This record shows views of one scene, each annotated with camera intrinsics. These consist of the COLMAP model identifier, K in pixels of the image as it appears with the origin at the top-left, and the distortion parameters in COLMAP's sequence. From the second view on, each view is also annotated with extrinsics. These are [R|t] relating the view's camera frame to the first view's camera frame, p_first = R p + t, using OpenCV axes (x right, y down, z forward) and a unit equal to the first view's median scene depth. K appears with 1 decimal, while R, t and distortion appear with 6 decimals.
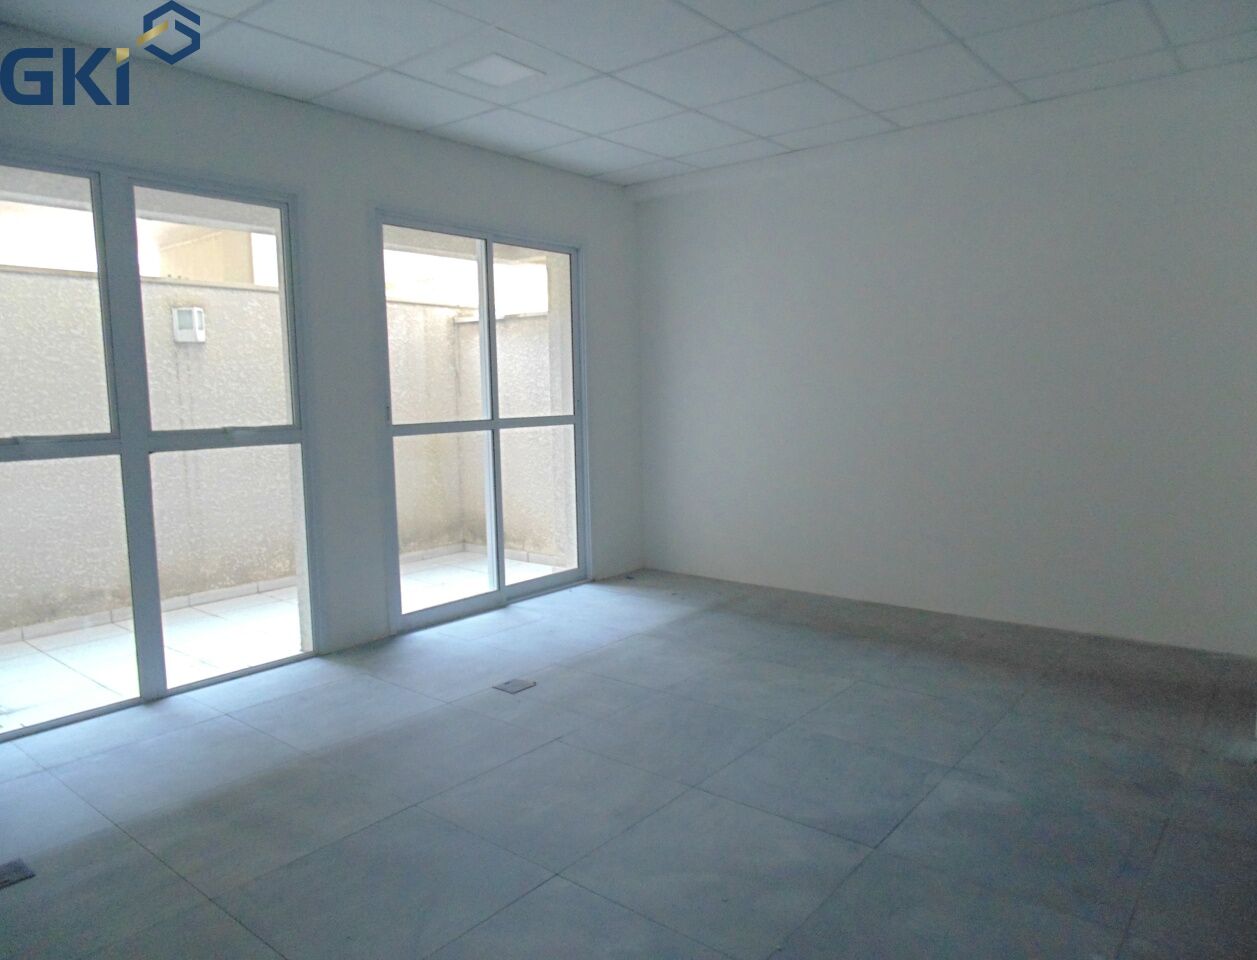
lens RADIAL K [[857.3, 0, 640.7], [0, 857.3, 481.4], [0, 0, 1]] dist [-0.002346, 0.003296]
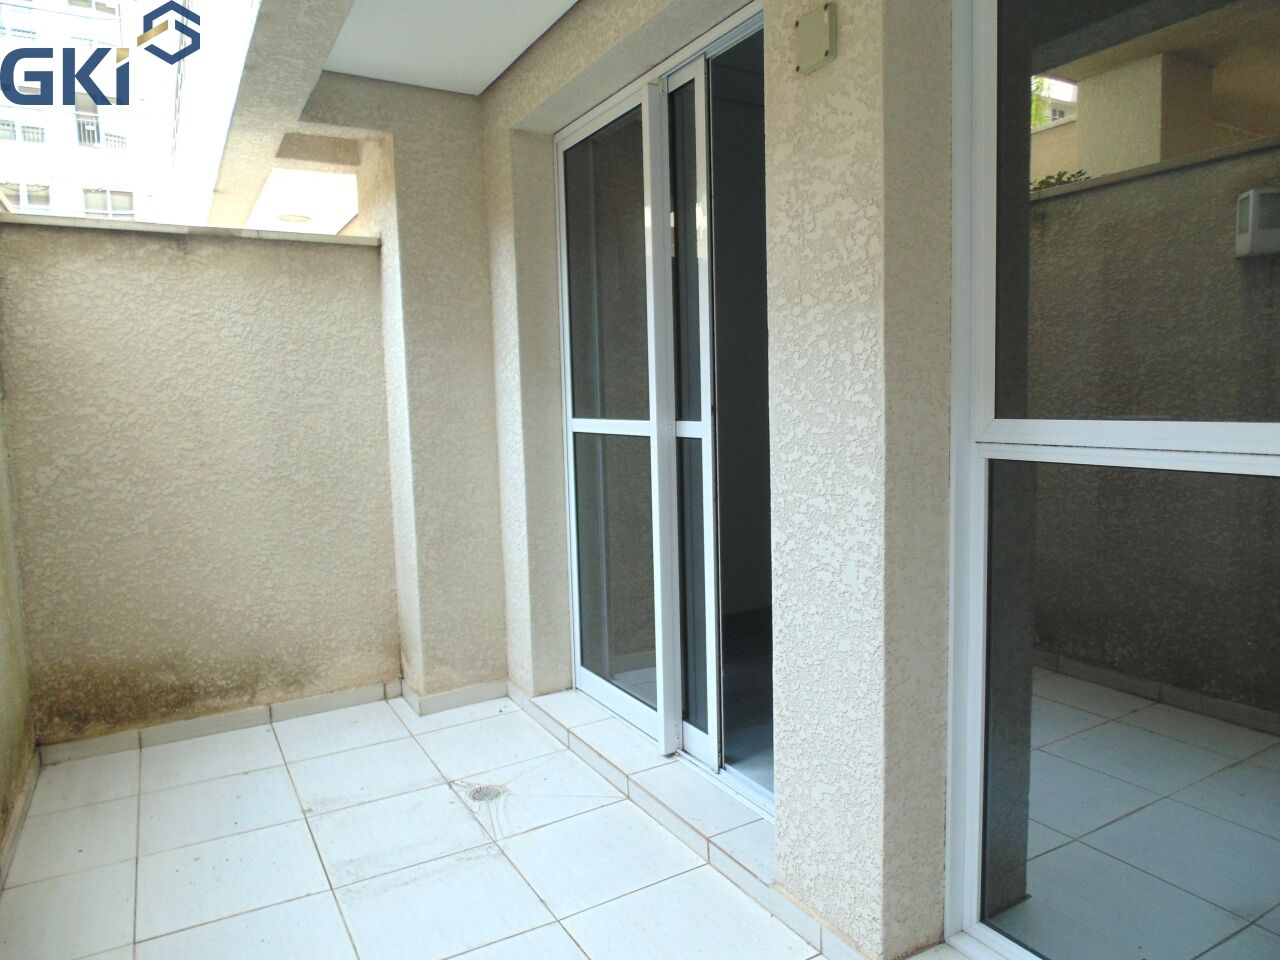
lens RADIAL K [[849.4, 0, 643.0], [0, 849.4, 472.6], [0, 0, 1]] dist [-0.016644, 0.004120]
pose [[0.345969, -0.082480, 0.934614, -0.508715], [0.122027, 0.991623, 0.042340, -0.046937], [-0.930277, 0.099400, 0.353136, 0.600539]]
